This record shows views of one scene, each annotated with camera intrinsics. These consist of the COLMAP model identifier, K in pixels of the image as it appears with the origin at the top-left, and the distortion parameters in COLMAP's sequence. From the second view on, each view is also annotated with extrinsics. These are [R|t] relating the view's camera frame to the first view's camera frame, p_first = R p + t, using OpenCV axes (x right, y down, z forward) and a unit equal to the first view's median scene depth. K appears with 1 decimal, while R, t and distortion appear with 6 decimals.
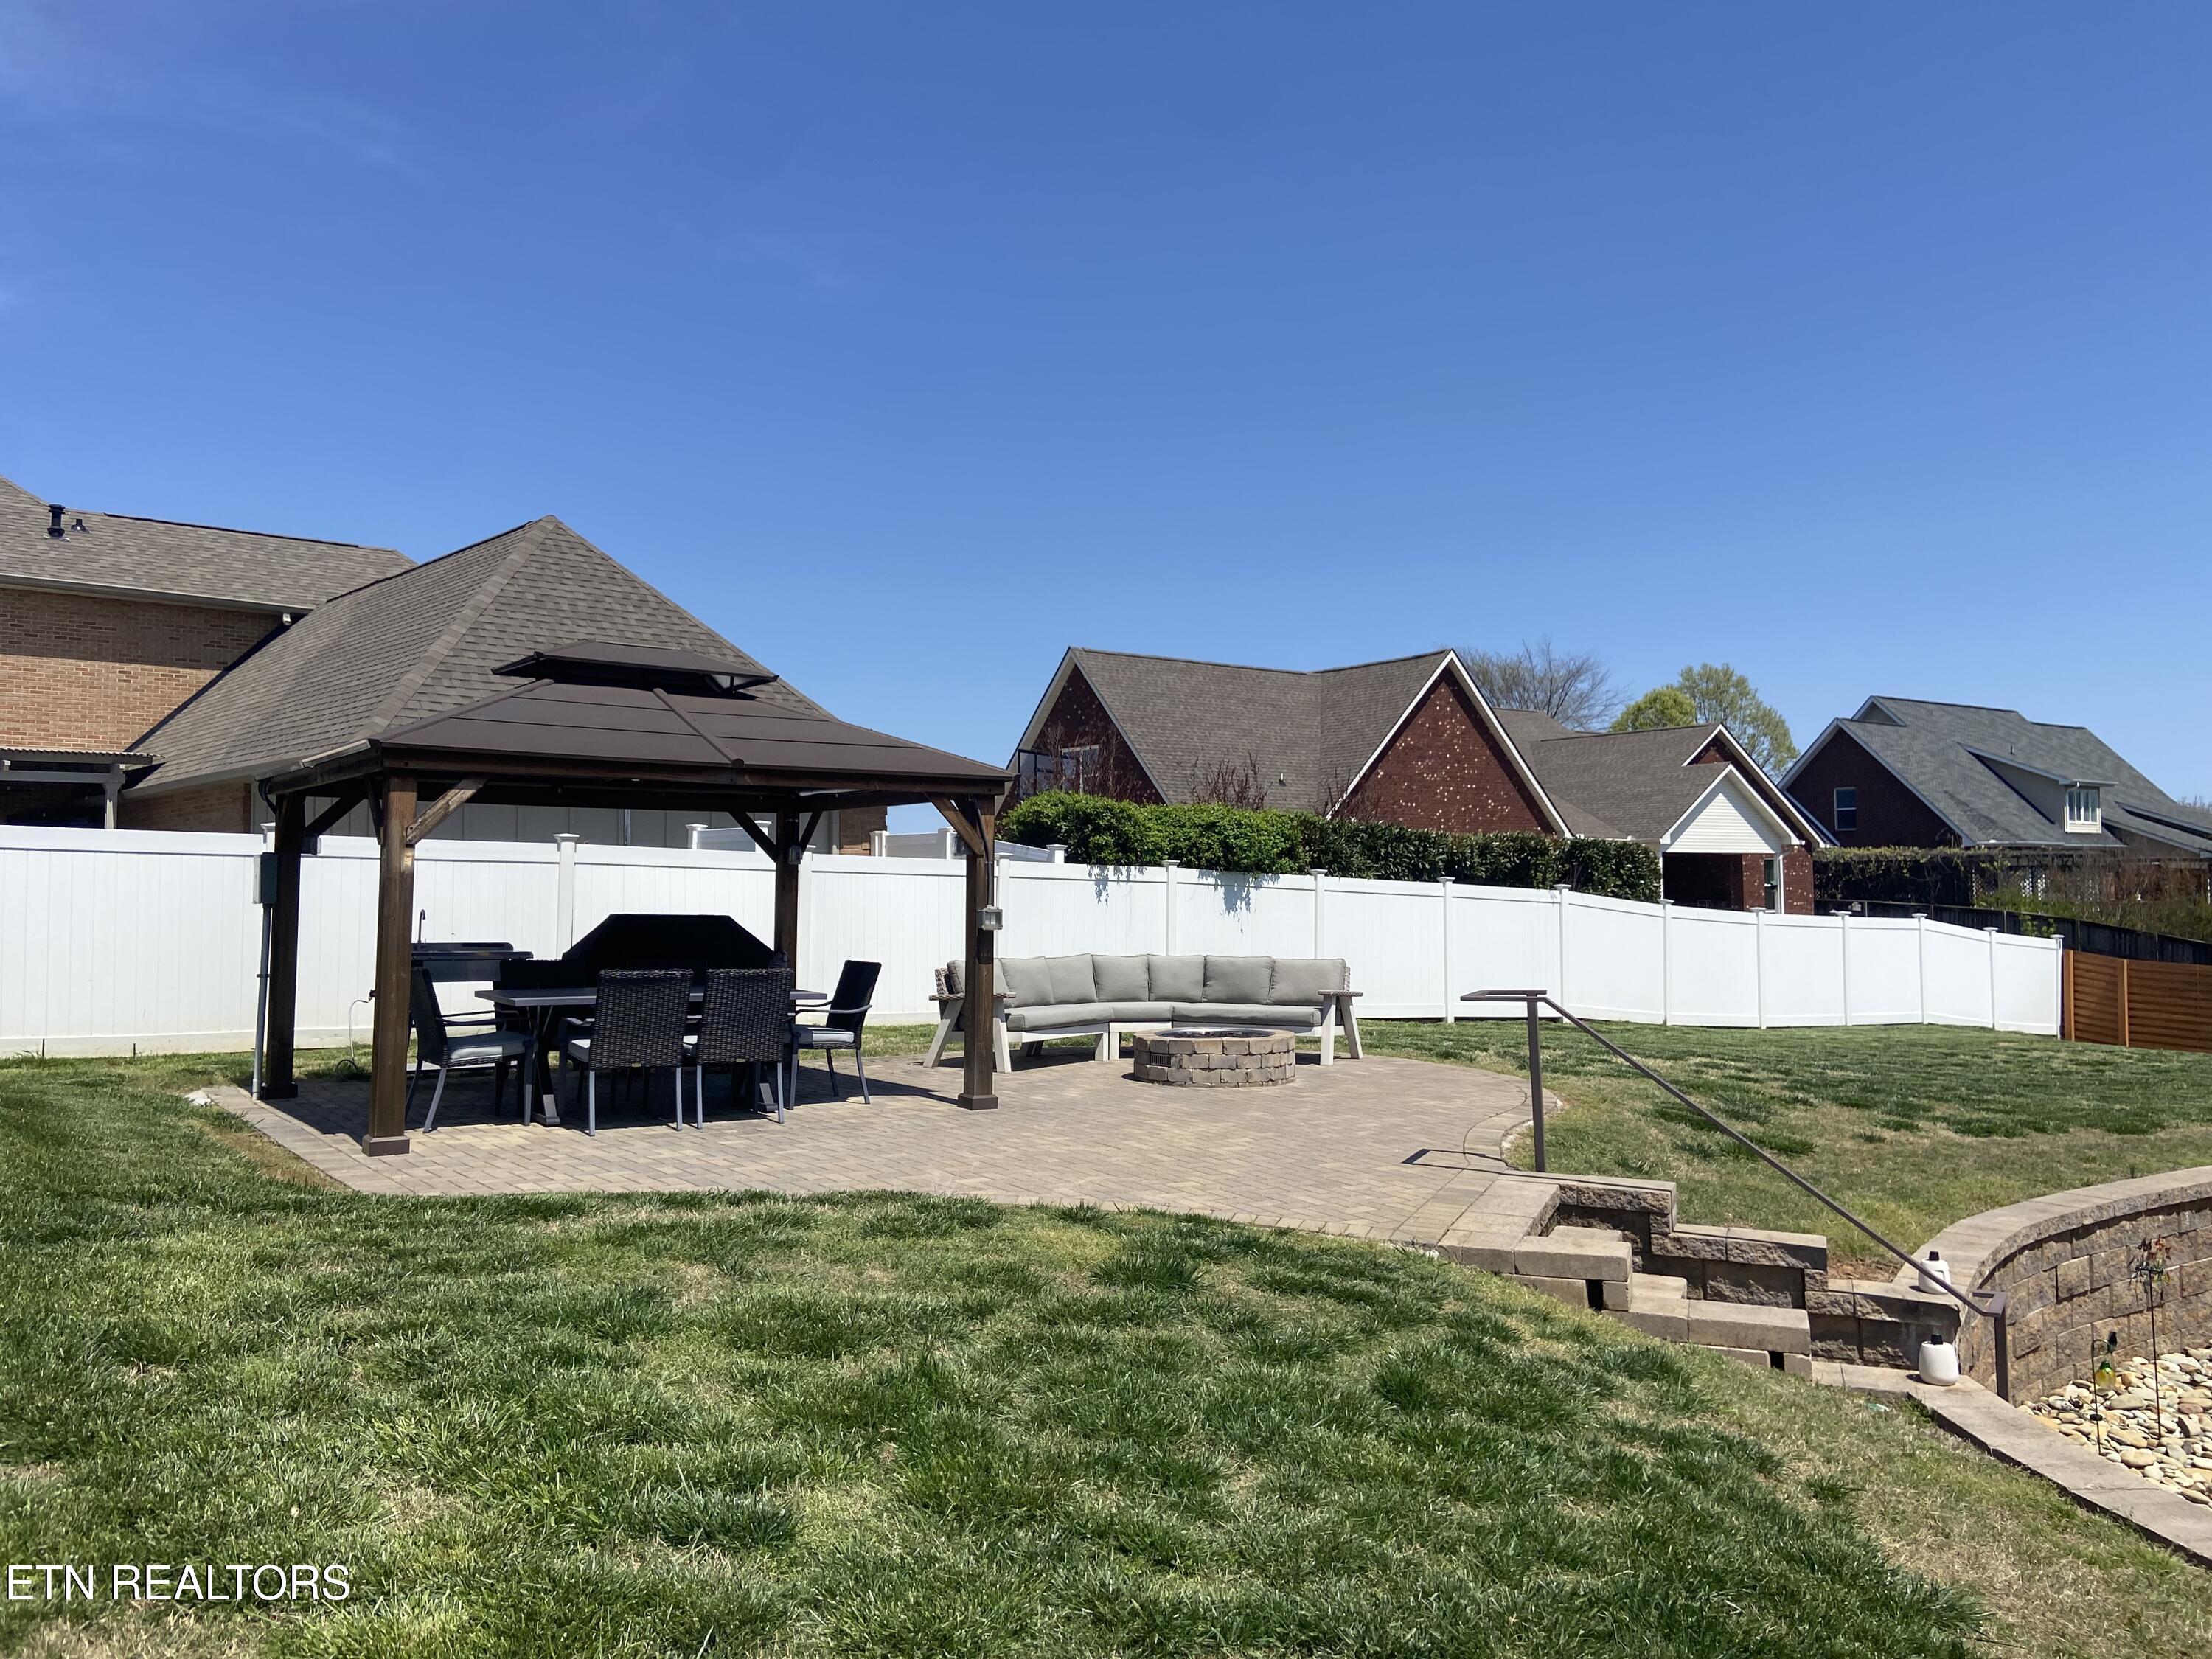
lens RADIAL K [[1666.7, 0, 1106.6], [0, 1666.7, 807.2], [0, 0, 1]] dist [0.105482, -0.136495]
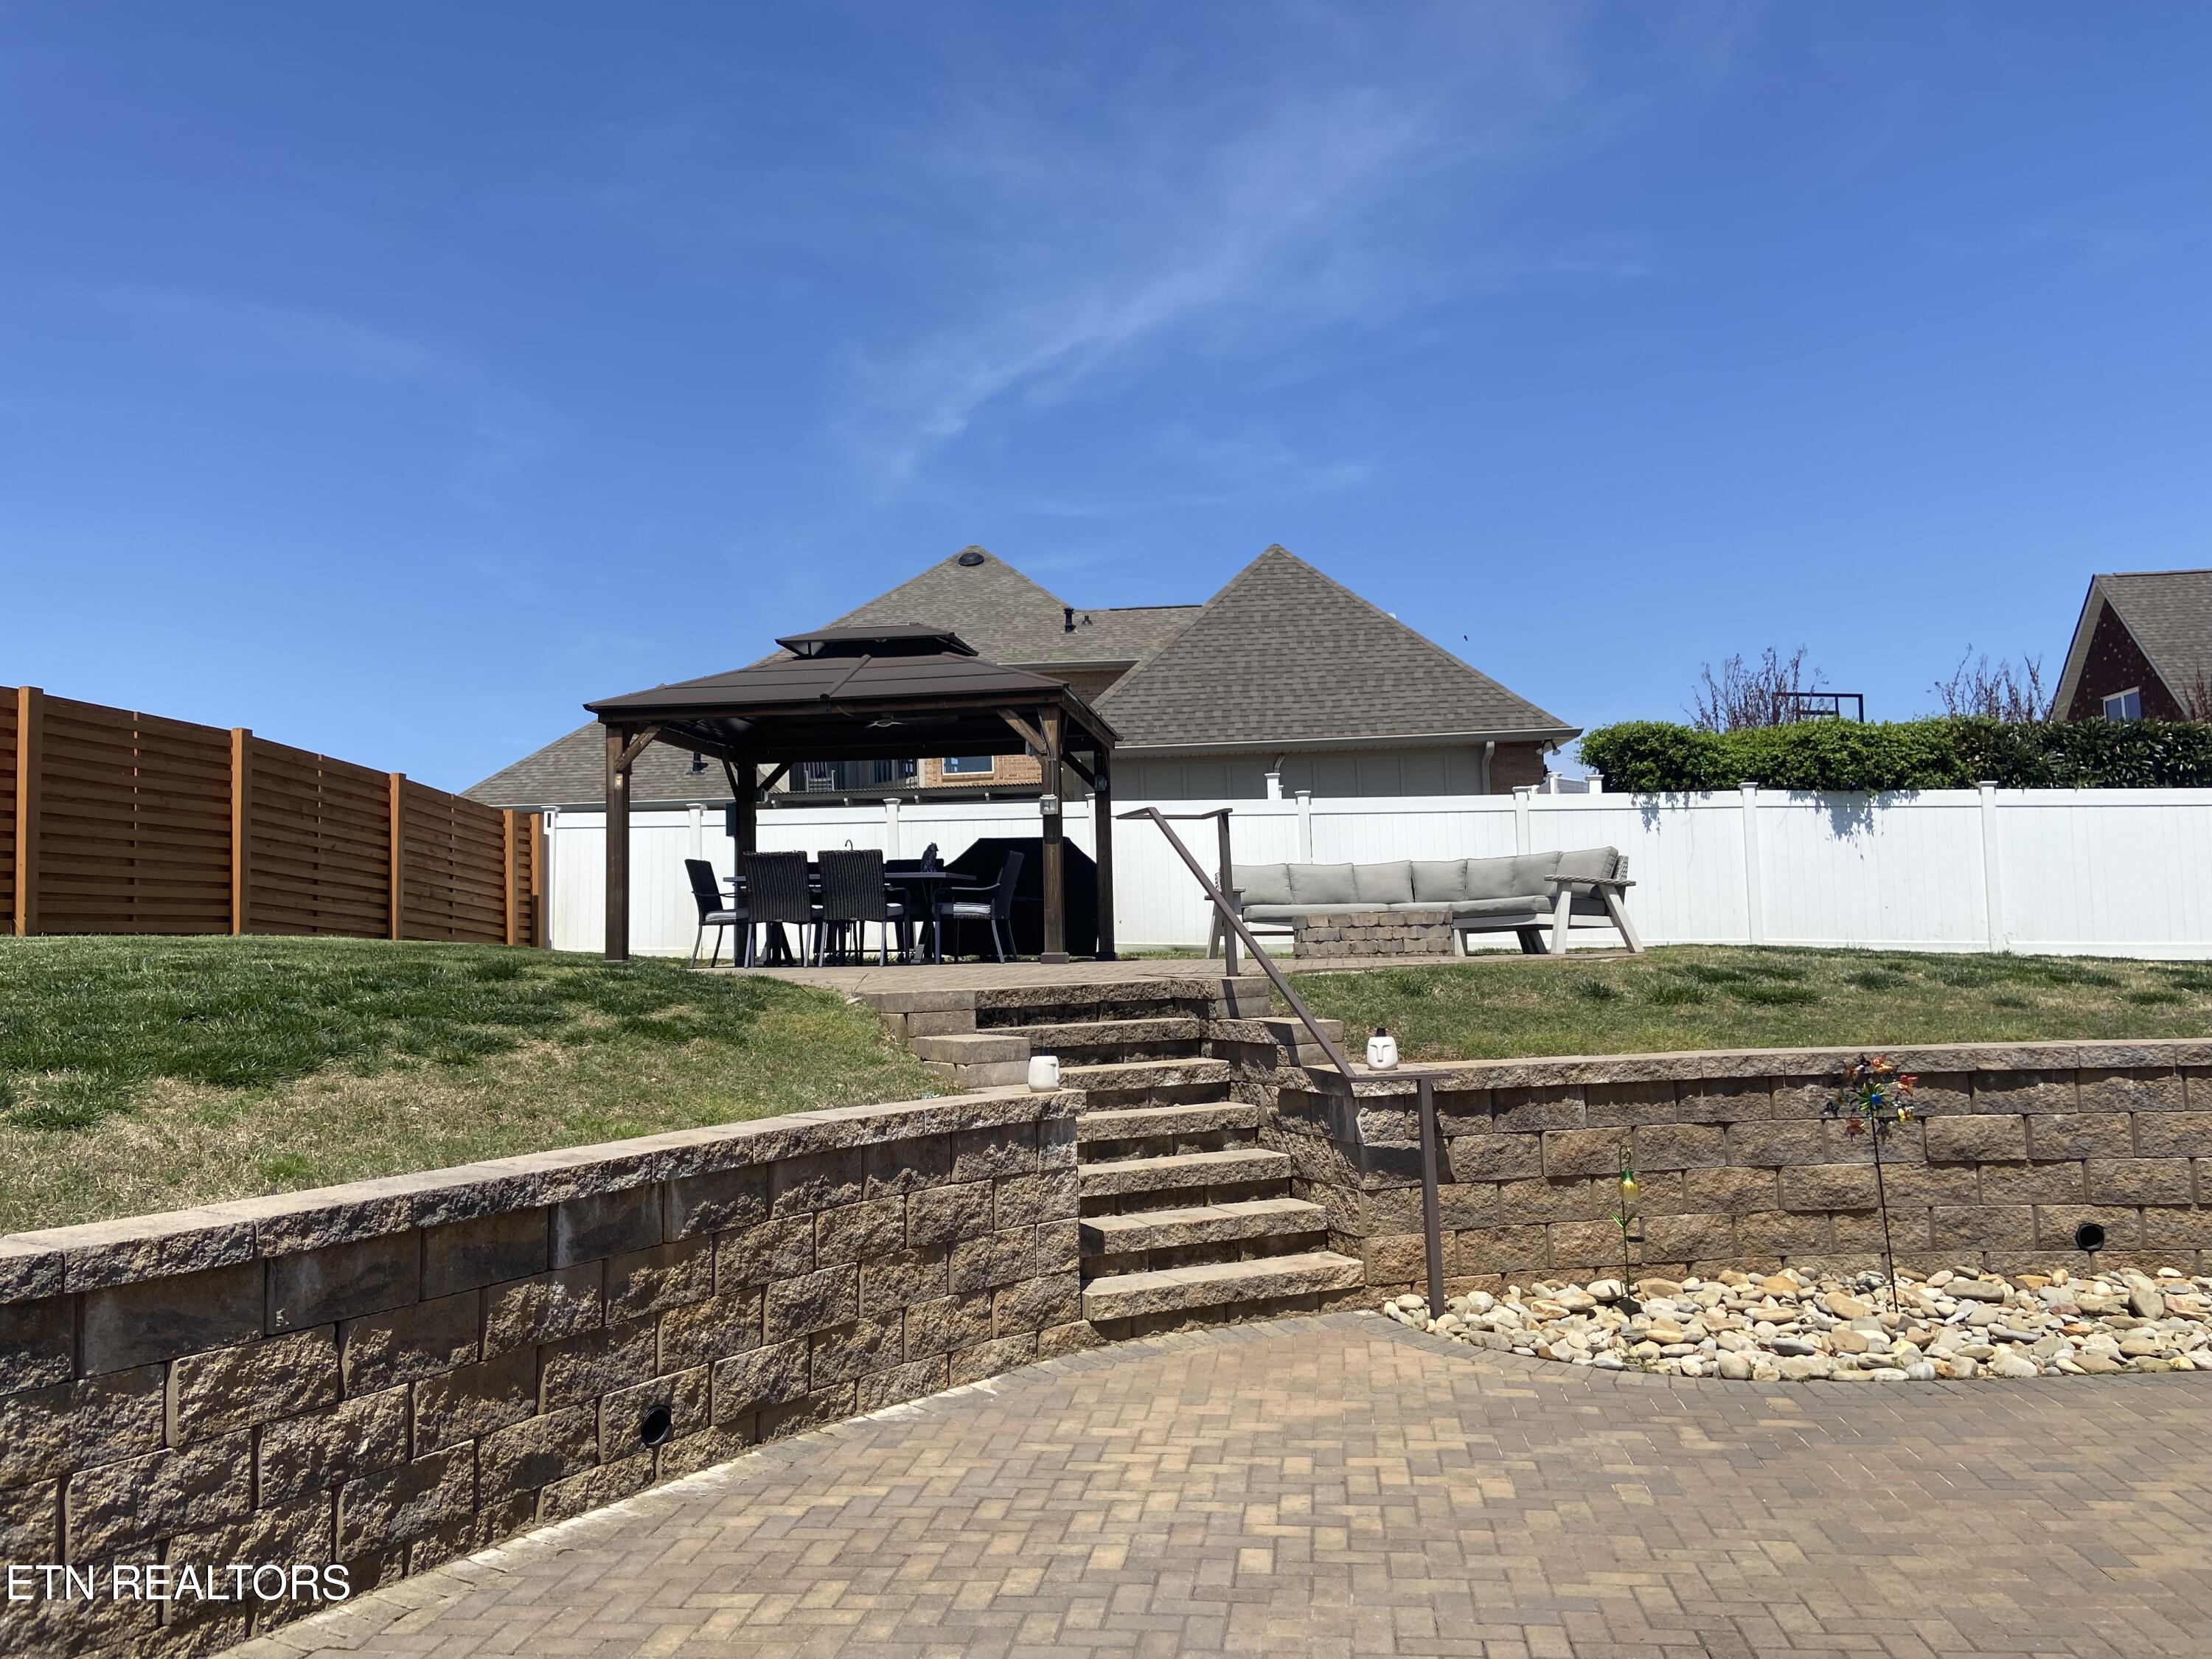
lens RADIAL K [[1666.7, 0, 1106.6], [0, 1666.7, 807.2], [0, 0, 1]] dist [0.105482, -0.136495]
pose [[0.725917, -0.082441, -0.682823, 0.690846], [0.063938, 0.996580, -0.052349, 0.118662], [0.684804, -0.005657, 0.728706, 0.139178]]
